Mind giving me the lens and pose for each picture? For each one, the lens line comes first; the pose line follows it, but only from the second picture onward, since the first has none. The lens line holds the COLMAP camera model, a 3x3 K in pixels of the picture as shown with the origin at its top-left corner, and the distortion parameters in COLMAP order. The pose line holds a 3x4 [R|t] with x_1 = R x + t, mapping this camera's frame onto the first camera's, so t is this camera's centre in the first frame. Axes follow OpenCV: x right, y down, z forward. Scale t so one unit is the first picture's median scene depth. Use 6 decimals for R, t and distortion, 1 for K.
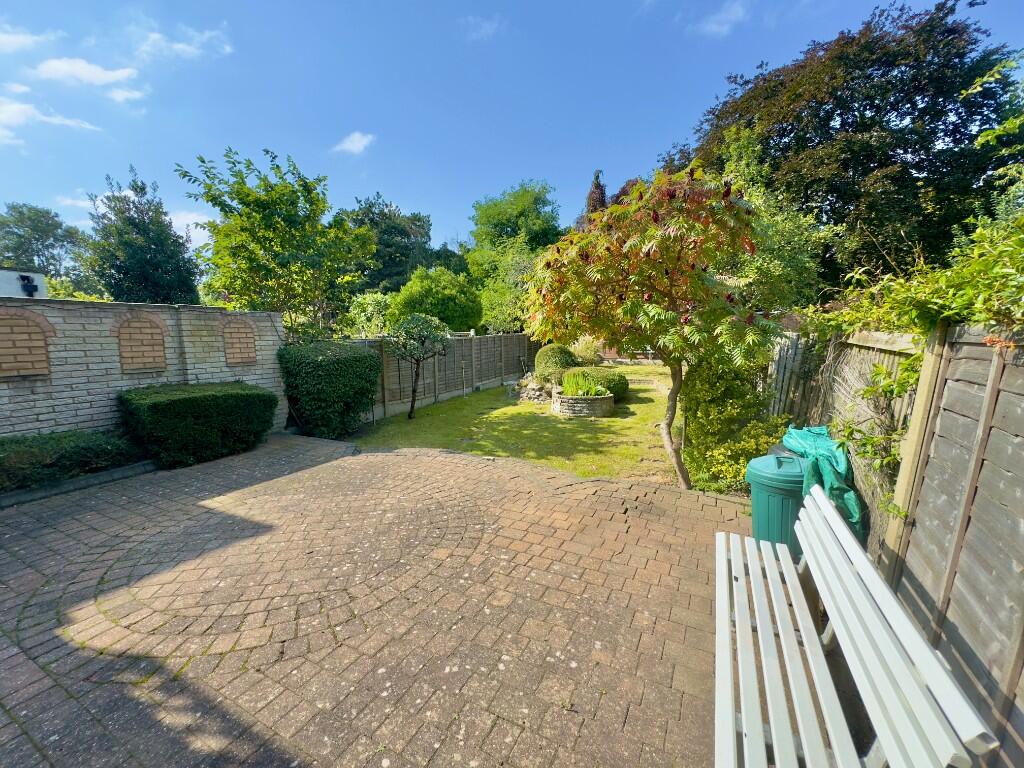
lens RADIAL K [[407.5, 0, 512.0], [0, 407.5, 384.0], [0, 0, 1]] dist [-0.005561, -0.000150]
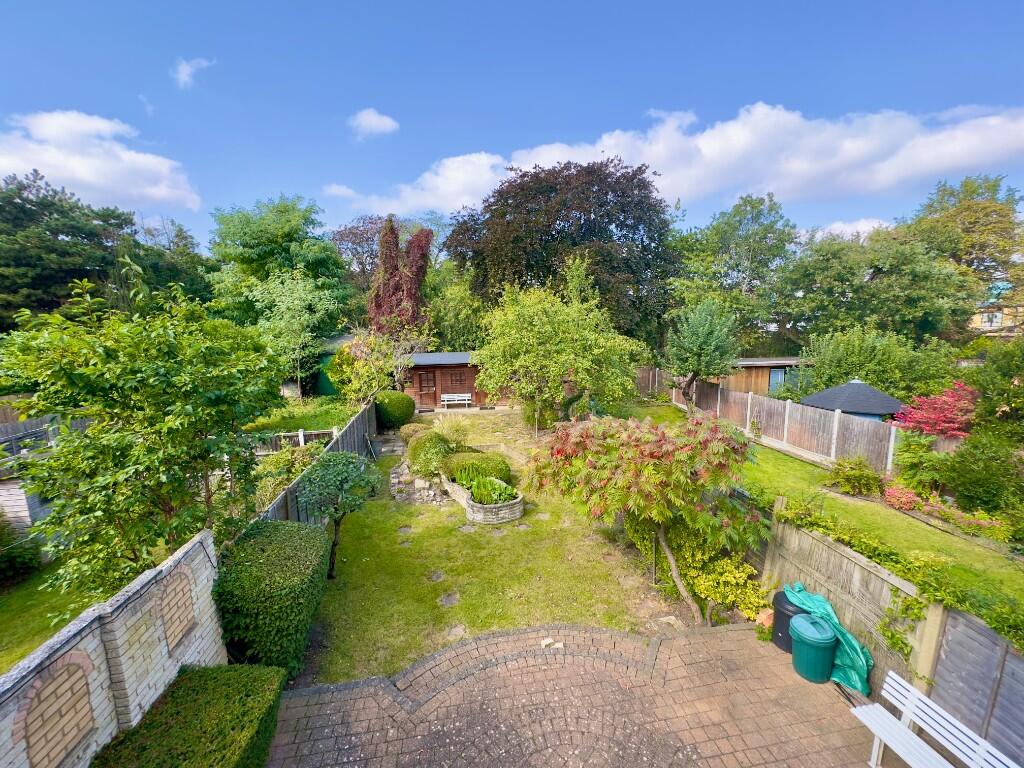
lens RADIAL K [[407.5, 0, 512.0], [0, 407.5, 384.0], [0, 0, 1]] dist [-0.005561, -0.000150]
pose [[0.803810, -0.074313, 0.590226, -0.122689], [0.072273, 0.997017, 0.027105, -0.090977], [-0.590480, 0.020870, 0.806783, 0.031395]]
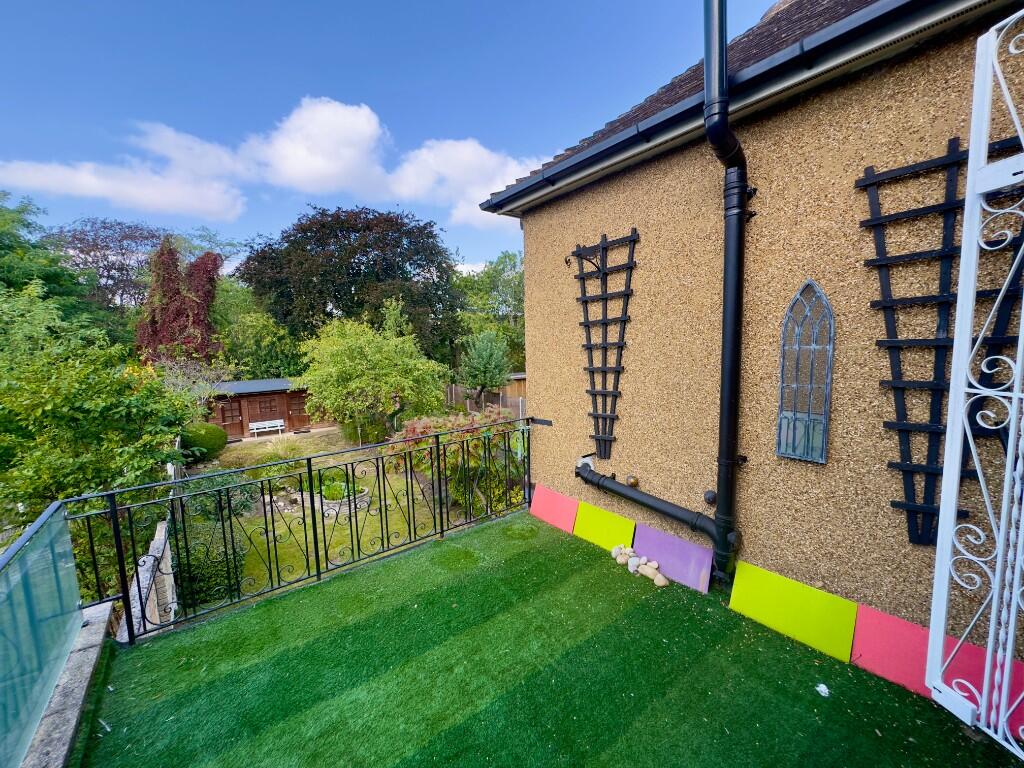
lens RADIAL K [[407.5, 0, 512.0], [0, 407.5, 384.0], [0, 0, 1]] dist [-0.005561, -0.000150]
pose [[0.415650, -0.082770, 0.905751, -0.243165], [0.130256, 0.991002, 0.030786, -0.091914], [-0.900149, 0.105183, 0.422692, -0.029723]]
